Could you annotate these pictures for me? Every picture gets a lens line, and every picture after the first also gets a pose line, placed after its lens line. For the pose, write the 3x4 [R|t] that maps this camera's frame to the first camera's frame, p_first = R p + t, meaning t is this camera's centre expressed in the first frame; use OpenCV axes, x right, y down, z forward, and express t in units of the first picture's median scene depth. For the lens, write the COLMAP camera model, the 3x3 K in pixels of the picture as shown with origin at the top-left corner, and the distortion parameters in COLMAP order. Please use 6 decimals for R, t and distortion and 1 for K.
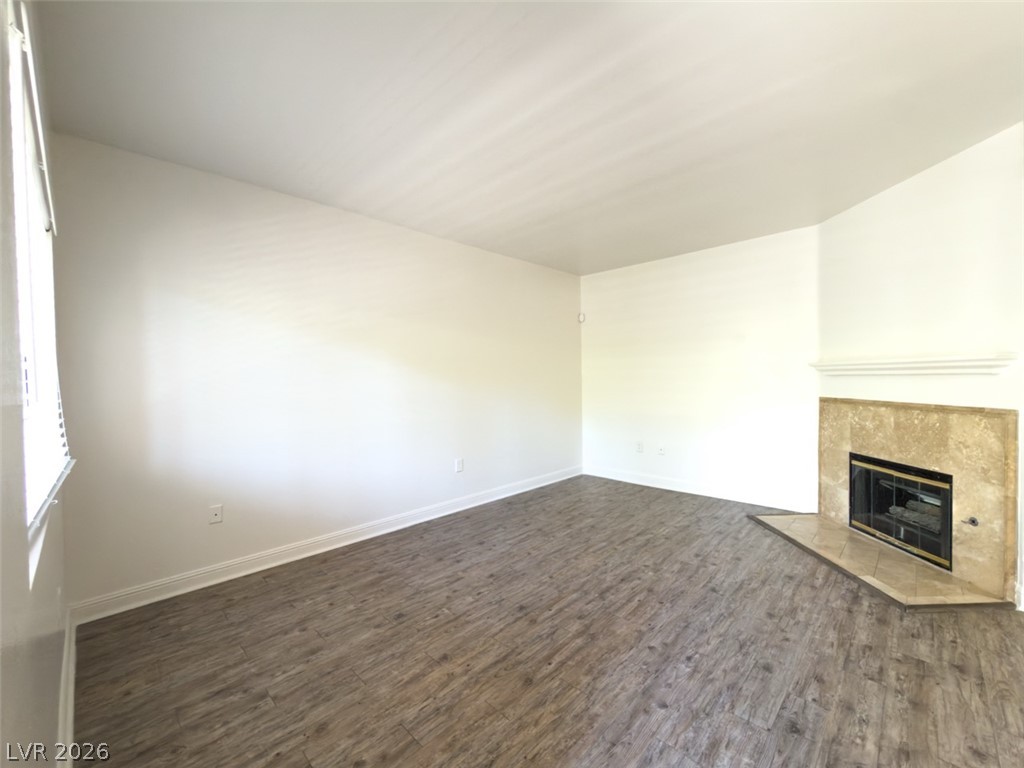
lens RADIAL K [[414.1, 0, 522.9], [0, 414.1, 380.6], [0, 0, 1]] dist [-0.001757, -0.000462]
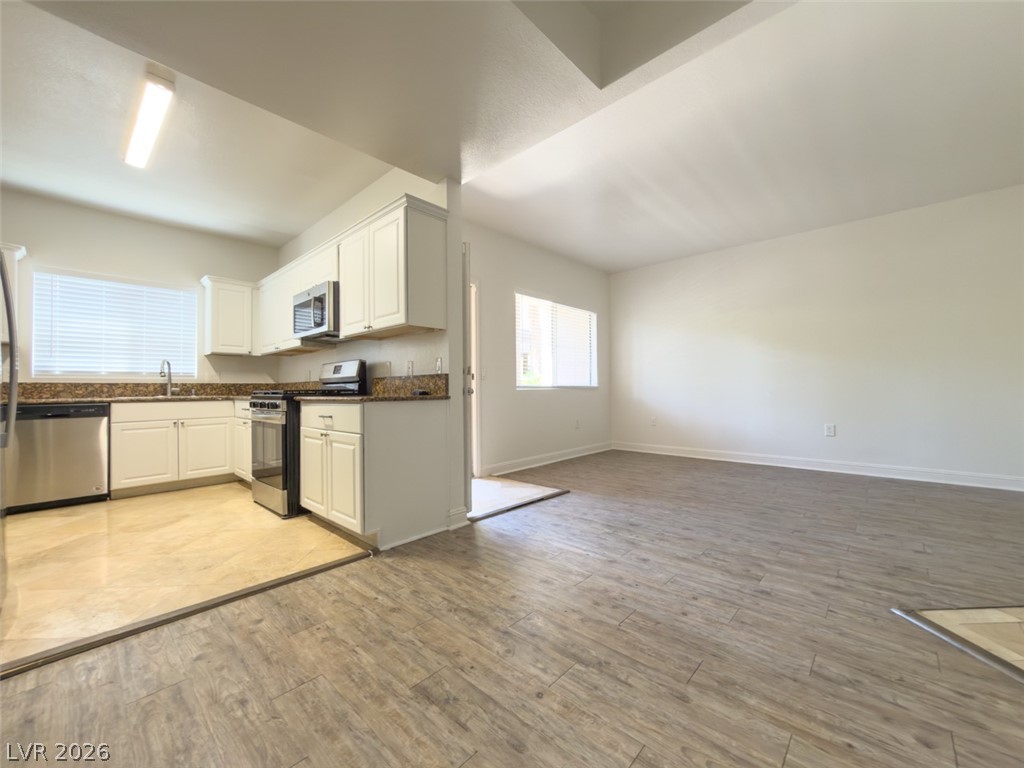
lens RADIAL K [[414.1, 0, 514.7], [0, 414.1, 385.5], [0, 0, 1]] dist [-0.001757, -0.000462]
pose [[0.024030, 0.008275, -0.999677, 1.402428], [0.004324, 0.999956, 0.008382, 0.123156], [0.999702, -0.004524, 0.023993, 0.252039]]
